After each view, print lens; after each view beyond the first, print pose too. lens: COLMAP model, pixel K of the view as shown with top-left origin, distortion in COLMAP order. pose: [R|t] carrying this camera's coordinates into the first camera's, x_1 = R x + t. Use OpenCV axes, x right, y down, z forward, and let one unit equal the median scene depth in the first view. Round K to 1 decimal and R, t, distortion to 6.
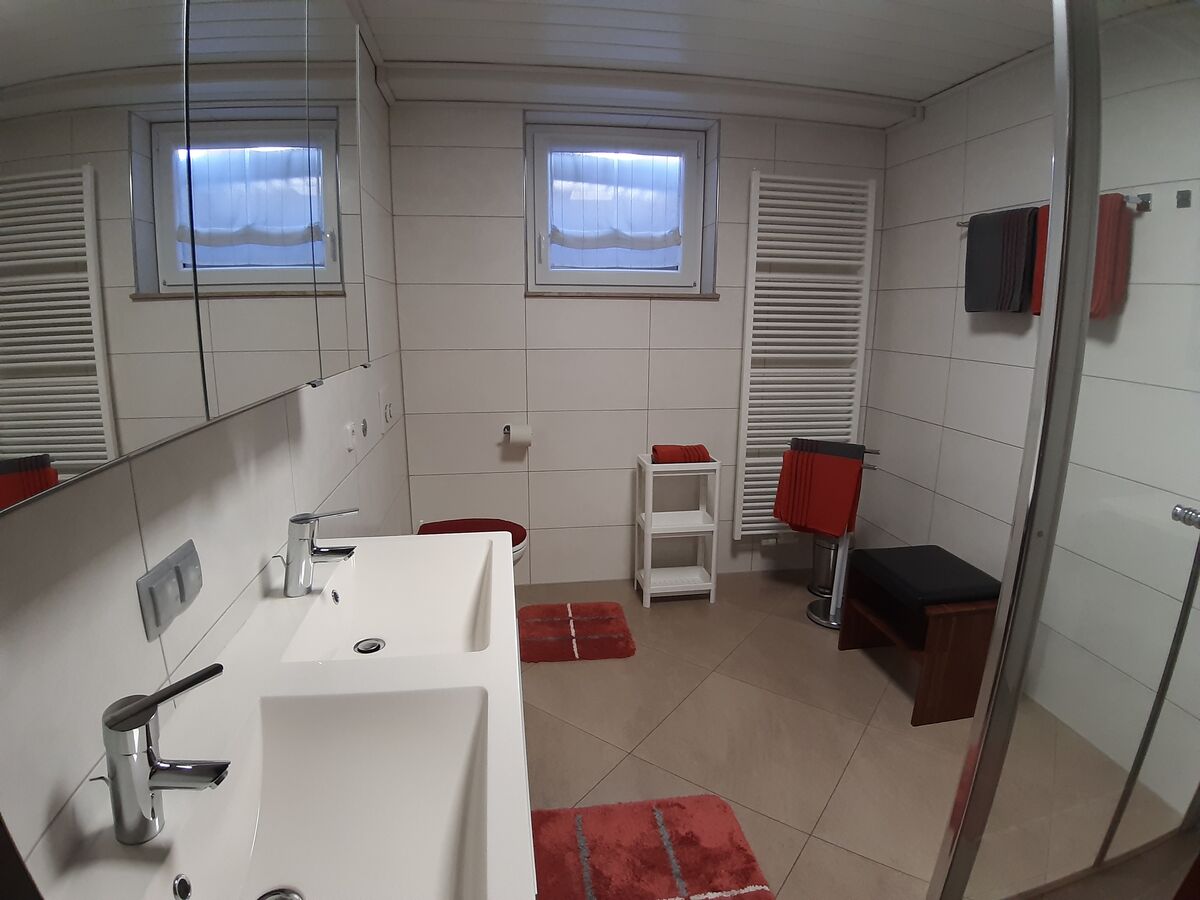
lens RADIAL K [[624.4, 0, 603.9], [0, 624.4, 441.6], [0, 0, 1]] dist [-0.085897, -0.010835]
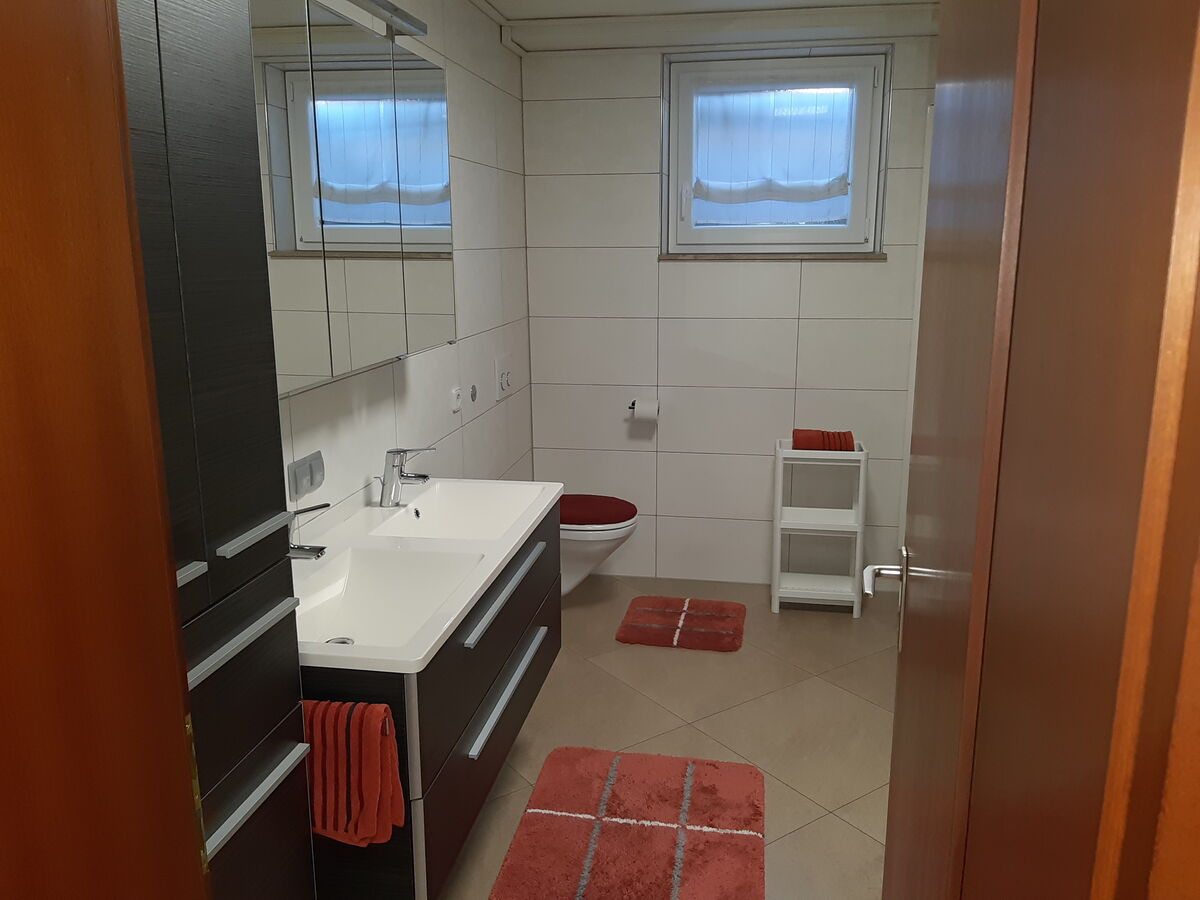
lens RADIAL K [[949.6, 0, 611.1], [0, 949.6, 442.0], [0, 0, 1]] dist [0.049434, -0.058161]
pose [[0.950609, 0.053122, -0.305813, 0.250868], [-0.051693, 0.998581, 0.012775, 0.020507], [0.306057, 0.003665, 0.952006, -0.361648]]
